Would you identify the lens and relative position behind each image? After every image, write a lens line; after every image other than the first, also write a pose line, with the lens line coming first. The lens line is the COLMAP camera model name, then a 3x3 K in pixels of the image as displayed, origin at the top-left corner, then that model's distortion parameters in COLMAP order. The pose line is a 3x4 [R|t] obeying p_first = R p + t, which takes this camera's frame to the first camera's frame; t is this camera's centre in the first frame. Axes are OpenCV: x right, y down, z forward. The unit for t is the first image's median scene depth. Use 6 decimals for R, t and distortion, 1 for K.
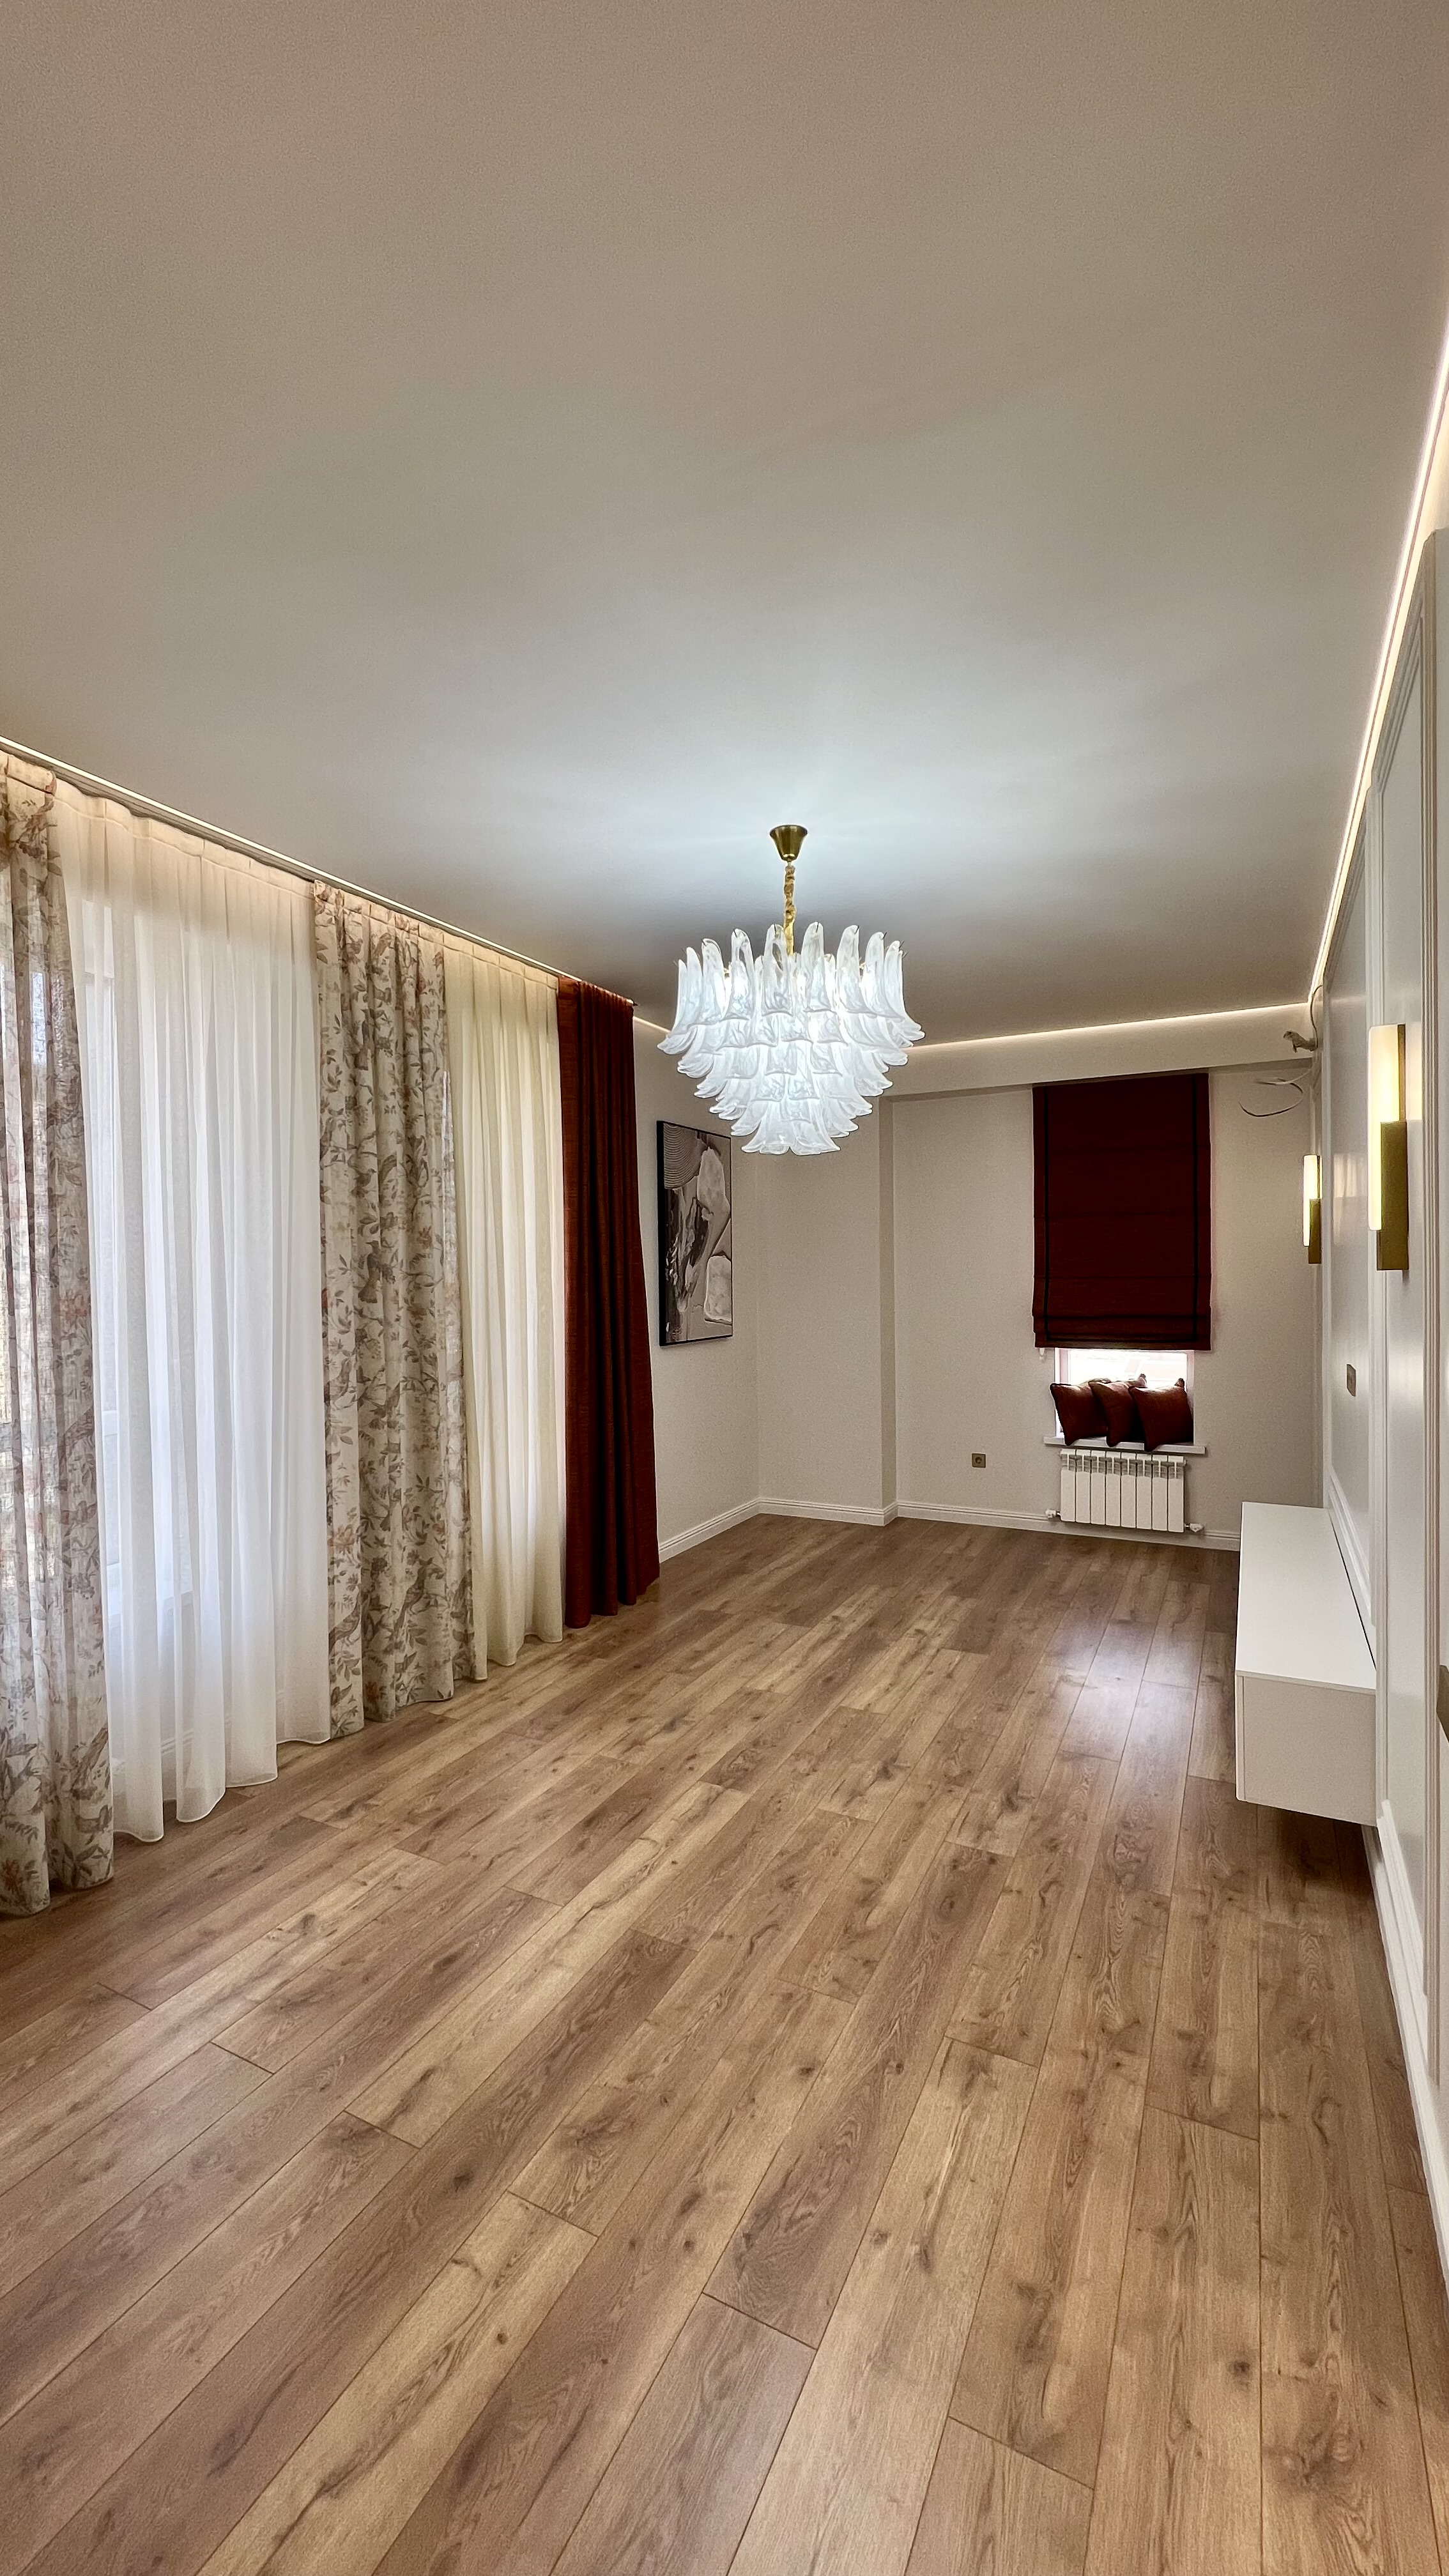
lens RADIAL K [[1019.2, 0, 732.7], [0, 1019.2, 1291.7], [0, 0, 1]] dist [-0.000783, -0.000004]
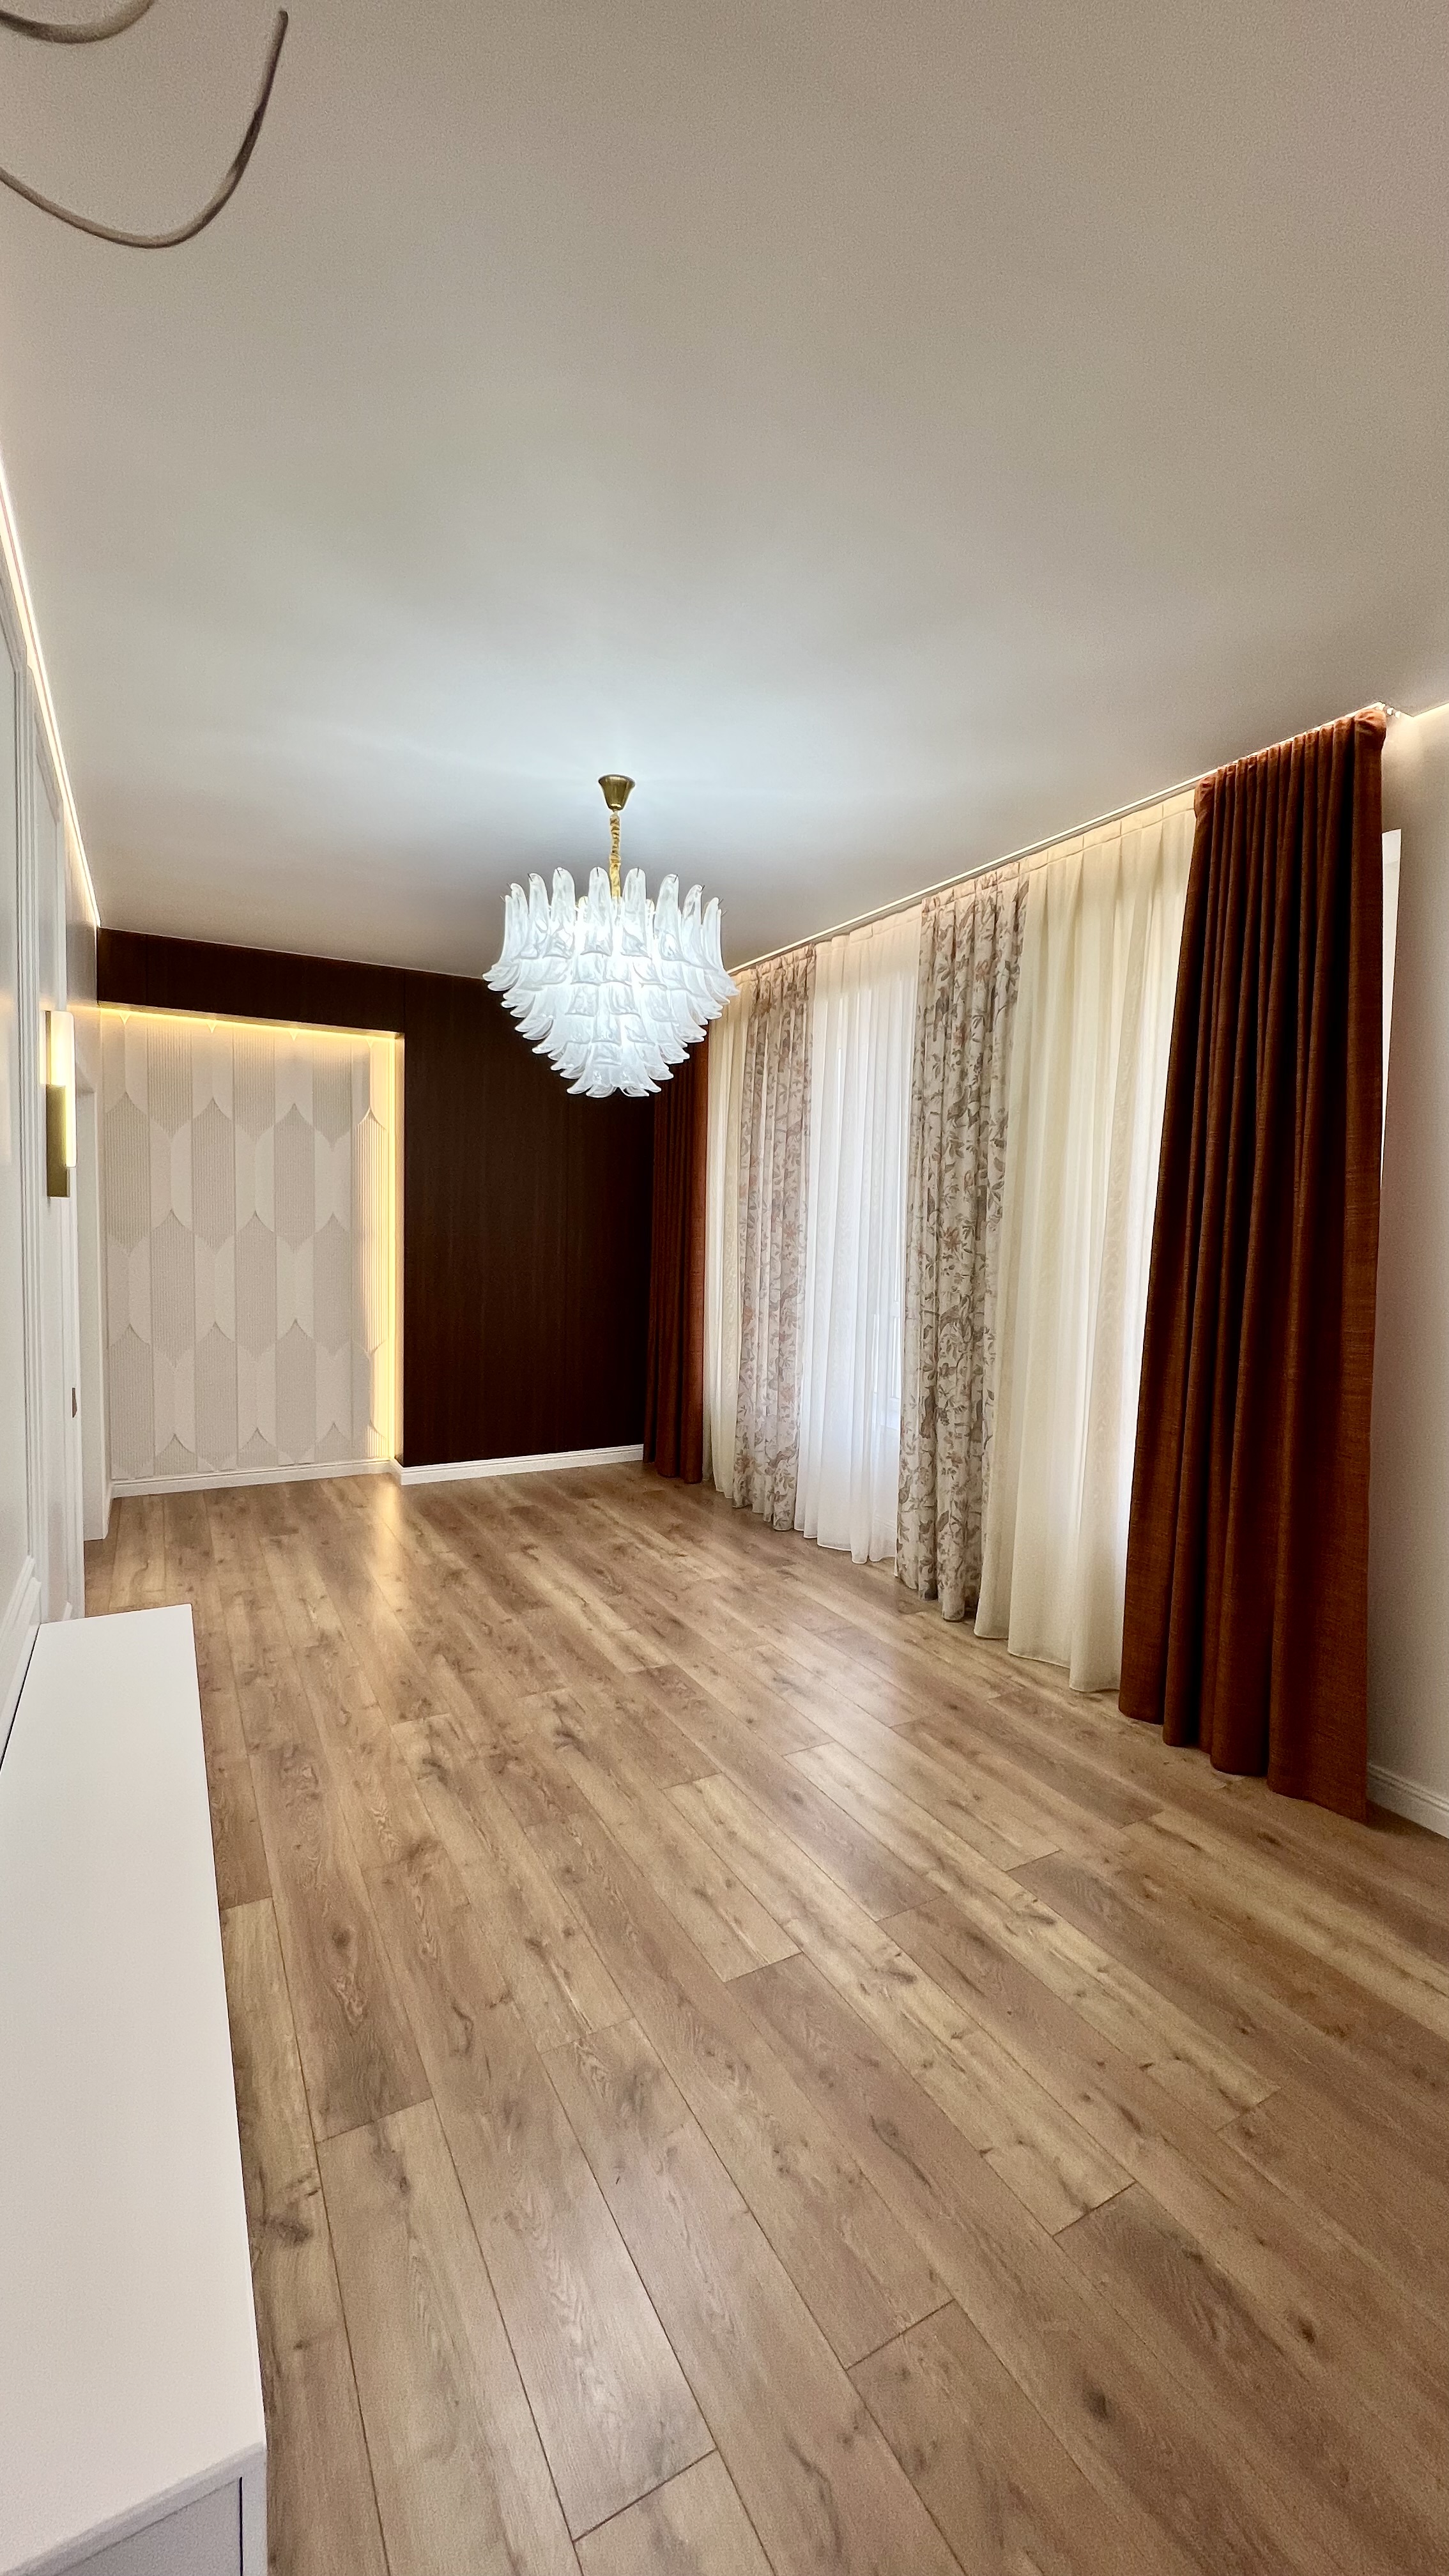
lens RADIAL K [[1019.2, 0, 732.7], [0, 1019.2, 1291.7], [0, 0, 1]] dist [-0.000783, -0.000004]
pose [[-0.550577, 0.058916, -0.832703, 0.884992], [-0.033483, 0.995145, 0.092548, -0.037357], [0.834113, 0.078836, -0.545931, 1.714352]]
